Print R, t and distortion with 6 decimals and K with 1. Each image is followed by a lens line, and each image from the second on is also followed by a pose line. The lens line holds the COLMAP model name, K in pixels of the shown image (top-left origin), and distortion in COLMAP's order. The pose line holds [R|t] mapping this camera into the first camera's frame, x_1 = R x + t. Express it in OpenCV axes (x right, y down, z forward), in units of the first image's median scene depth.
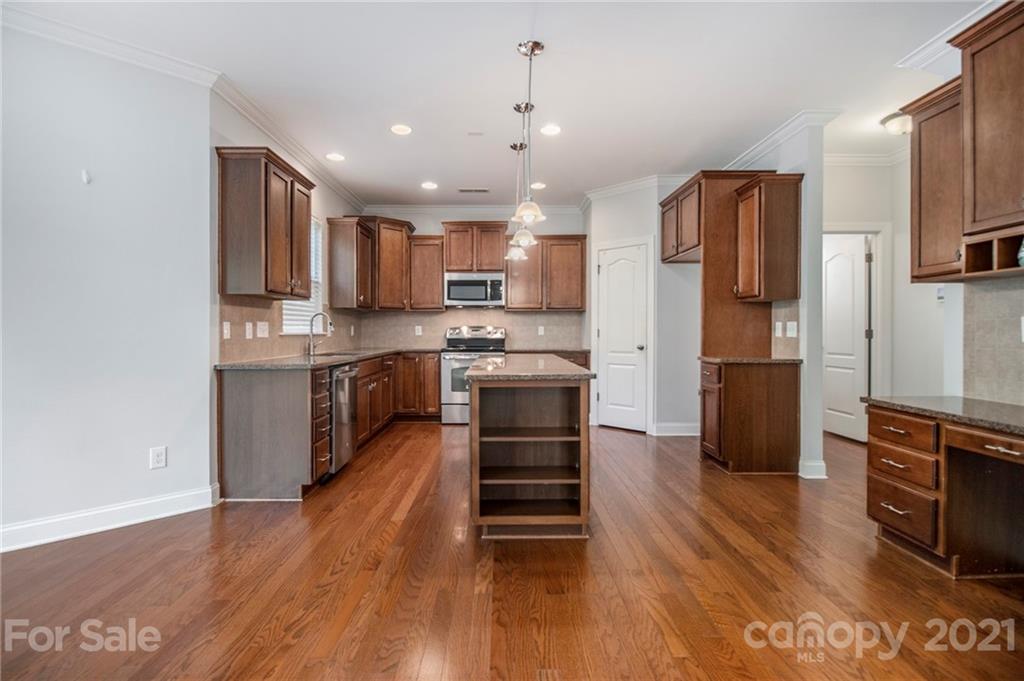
lens RADIAL K [[481.3, 0, 525.1], [0, 481.3, 327.9], [0, 0, 1]] dist [0.000456, 0.000050]
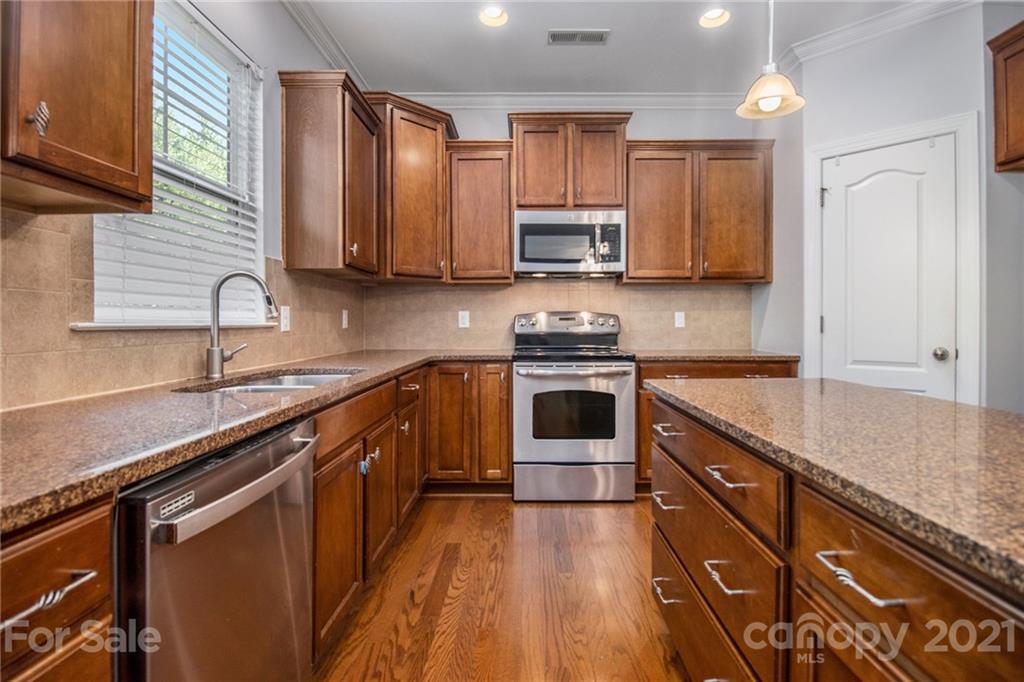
lens RADIAL K [[479.4, 0, 511.2], [0, 479.4, 323.5], [0, 0, 1]] dist [0.001763, 0.000061]
pose [[0.997425, 0.000451, -0.071717, -0.137775], [0.000271, 0.999949, 0.010056, 0.005187], [0.071718, -0.010050, 0.997374, 0.487345]]
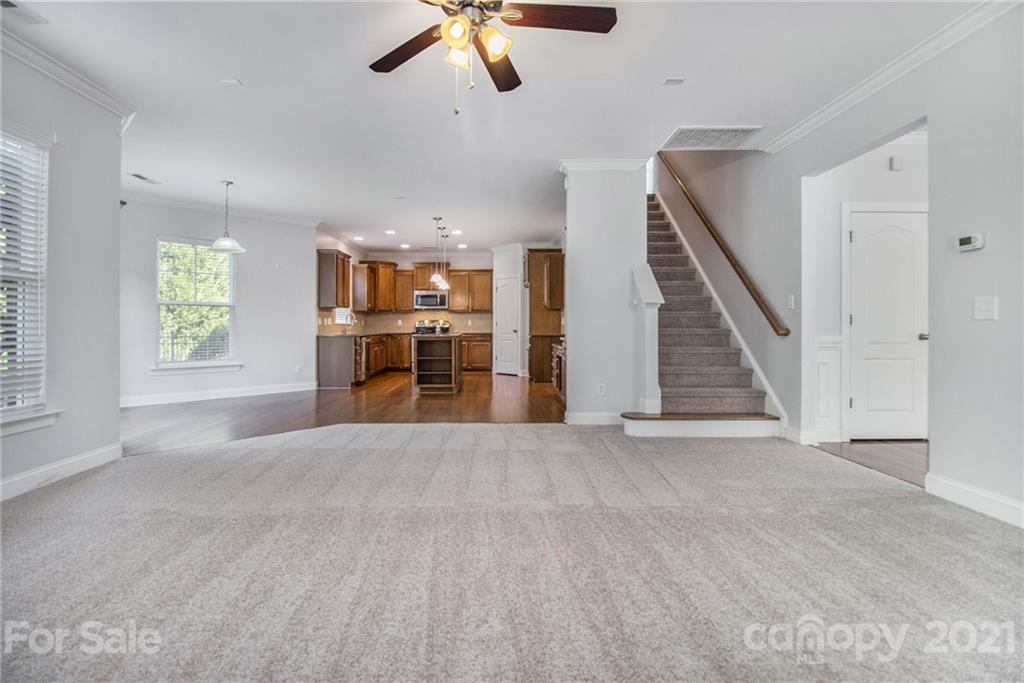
lens RADIAL K [[479.4, 0, 511.2], [0, 479.4, 324.0], [0, 0, 1]] dist [0.001763, 0.000061]
pose [[0.999982, 0.000482, -0.005981, 0.216186], [-0.000477, 1.000000, 0.000810, 0.009656], [0.005981, -0.000807, 0.999982, -0.827380]]
